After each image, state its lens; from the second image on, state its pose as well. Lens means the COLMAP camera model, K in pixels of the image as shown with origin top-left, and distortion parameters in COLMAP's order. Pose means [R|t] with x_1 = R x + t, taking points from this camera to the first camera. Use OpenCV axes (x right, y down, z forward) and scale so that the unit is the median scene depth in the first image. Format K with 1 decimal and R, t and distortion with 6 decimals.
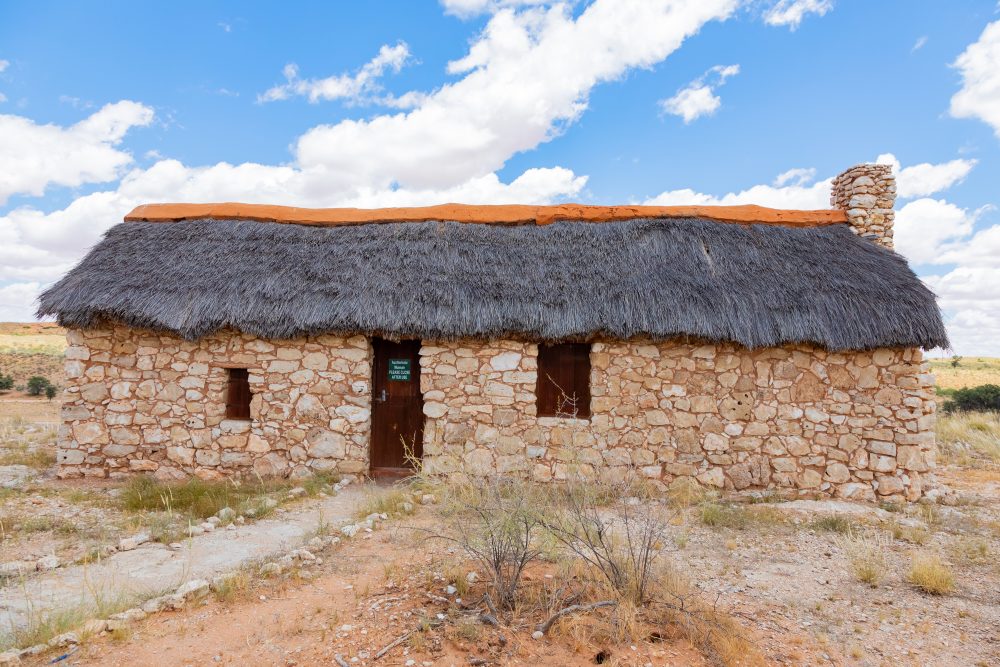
lens RADIAL K [[644.5, 0, 500.8], [0, 644.5, 334.8], [0, 0, 1]] dist [0.014074, 0.000551]
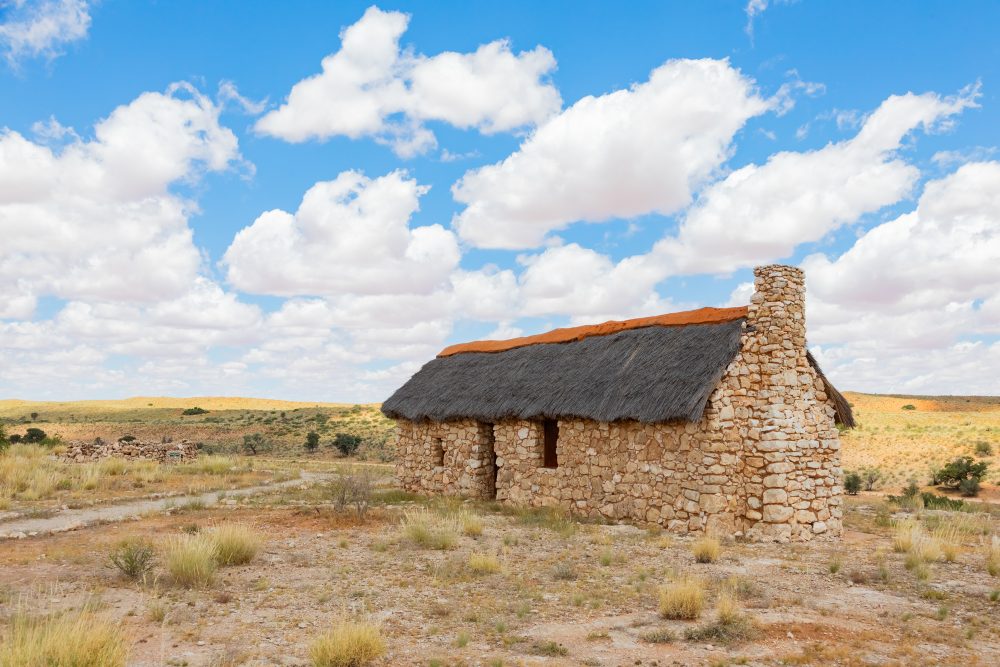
lens RADIAL K [[935.6, 0, 504.5], [0, 935.6, 337.5], [0, 0, 1]] dist [0.032523, -0.002464]
pose [[0.591601, -0.091434, -0.801029, 1.935607], [0.033610, 0.995482, -0.088807, 0.008112], [0.805530, 0.025615, 0.592001, -0.476816]]
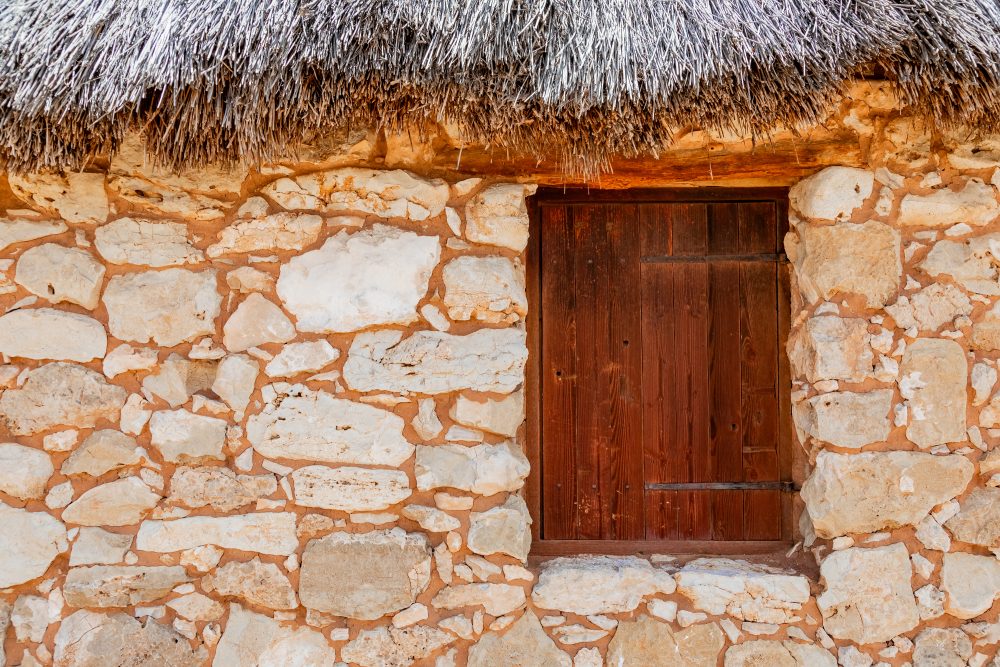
lens RADIAL K [[662.9, 0, 505.8], [0, 662.9, 334.6], [0, 0, 1]] dist [0.020721, -0.004379]
pose [[0.999445, -0.032445, -0.007594, 0.051622], [0.032682, 0.998902, 0.033573, 0.051691], [0.006496, -0.033802, 0.999407, 0.804253]]
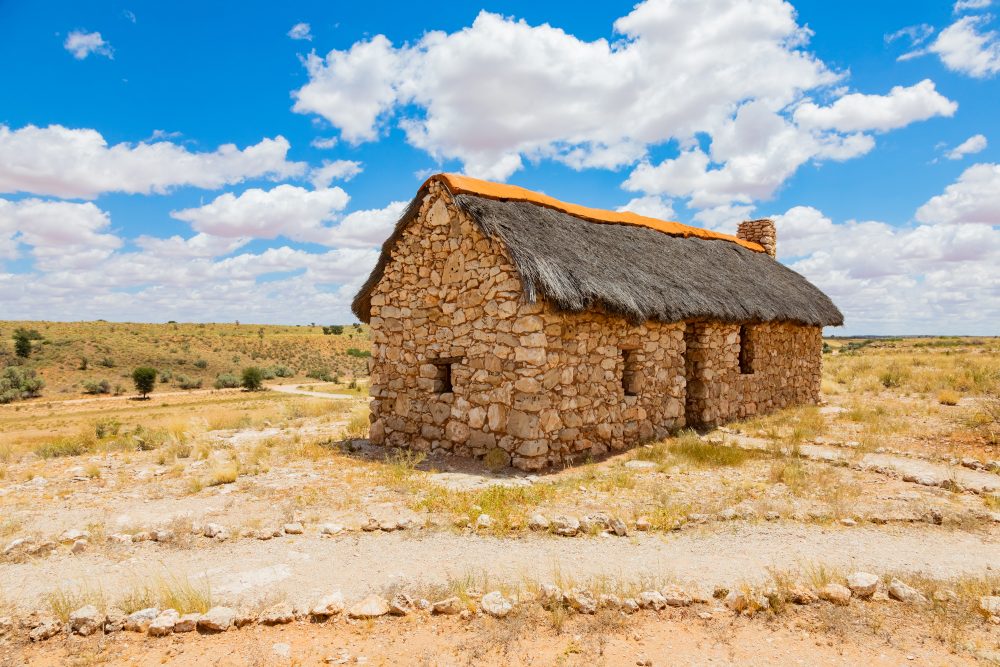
lens RADIAL K [[662.9, 0, 500.8], [0, 662.9, 334.6], [0, 0, 1]] dist [0.020721, -0.004379]
pose [[0.666959, -0.021337, 0.744789, -1.443146], [-0.011798, 0.999162, 0.039189, -0.018171], [-0.745001, -0.034925, 0.666148, 0.393315]]
